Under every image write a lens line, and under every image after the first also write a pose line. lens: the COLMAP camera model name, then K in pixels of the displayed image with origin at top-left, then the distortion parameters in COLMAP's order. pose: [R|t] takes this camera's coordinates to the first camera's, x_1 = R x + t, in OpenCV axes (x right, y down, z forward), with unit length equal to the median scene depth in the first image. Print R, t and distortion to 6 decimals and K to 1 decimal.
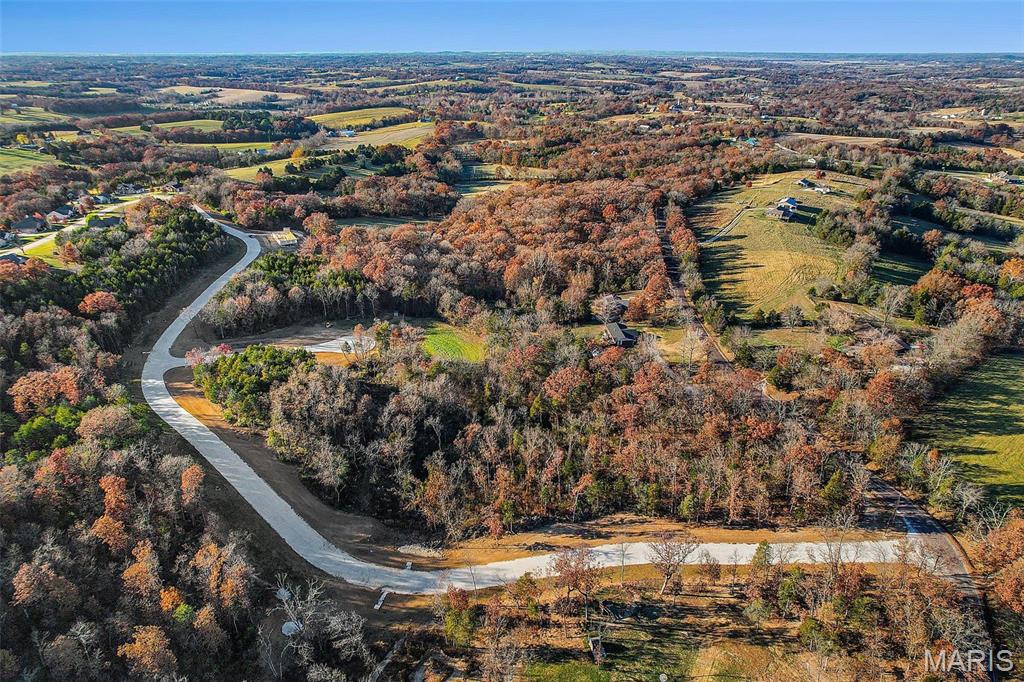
lens RADIAL K [[657.8, 0, 512.0], [0, 657.8, 341.0], [0, 0, 1]] dist [-0.086081, 0.078644]
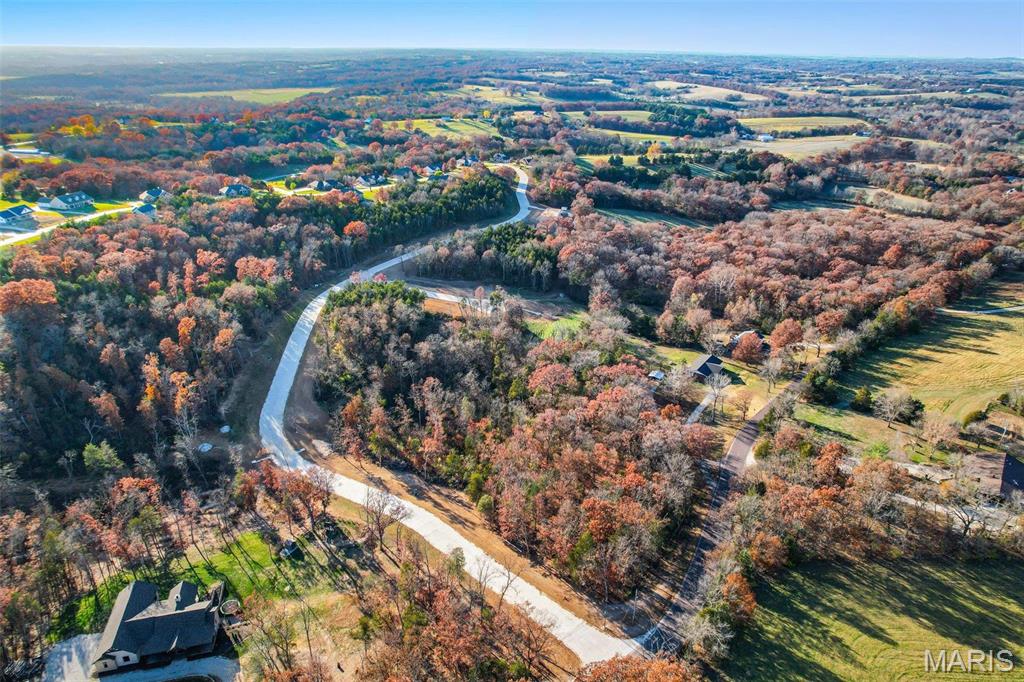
lens RADIAL K [[657.8, 0, 512.0], [0, 657.8, 341.0], [0, 0, 1]] dist [-0.086081, 0.078644]
pose [[0.754241, 0.279177, -0.594290, 0.193475], [-0.280011, 0.955437, 0.093457, -0.021387], [0.593898, 0.095918, 0.798802, 0.046893]]
